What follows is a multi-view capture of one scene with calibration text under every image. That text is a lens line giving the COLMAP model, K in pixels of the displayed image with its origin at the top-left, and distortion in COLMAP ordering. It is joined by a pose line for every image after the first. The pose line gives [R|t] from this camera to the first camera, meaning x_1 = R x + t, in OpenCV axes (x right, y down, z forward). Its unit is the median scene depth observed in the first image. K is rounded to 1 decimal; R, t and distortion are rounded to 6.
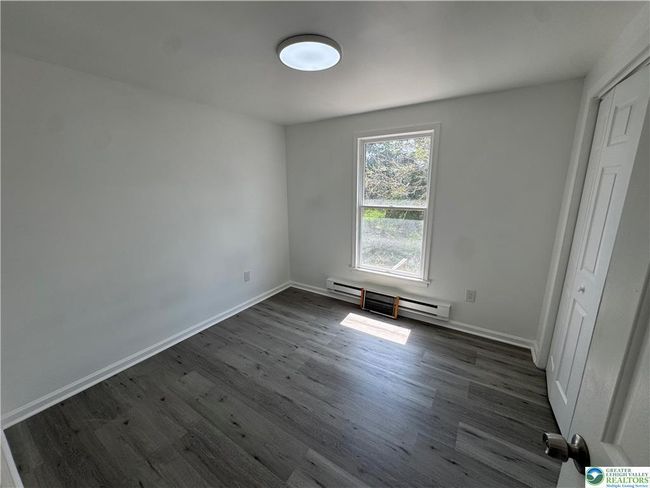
lens RADIAL K [[260.3, 0, 320.4], [0, 260.3, 246.3], [0, 0, 1]] dist [0.000031, 0.000136]
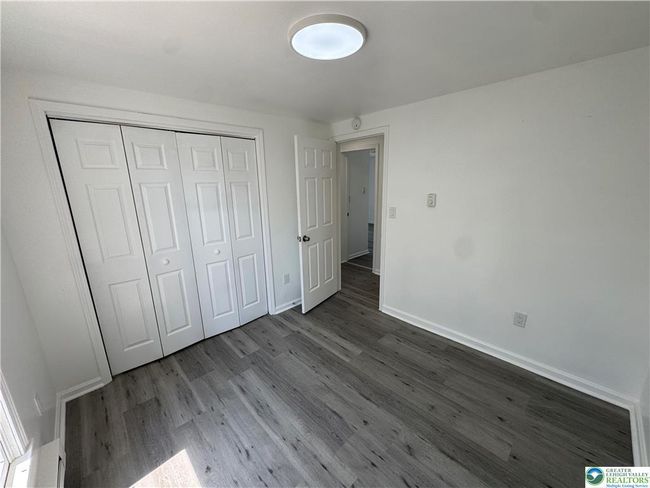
lens RADIAL K [[260.3, 0, 327.4], [0, 260.3, 242.8], [0, 0, 1]] dist [0.000031, 0.000136]
pose [[-0.978146, -0.019835, 0.206970, -0.168137], [0.077510, 0.888898, 0.451501, -0.401753], [-0.192930, 0.457676, -0.867934, 1.515831]]
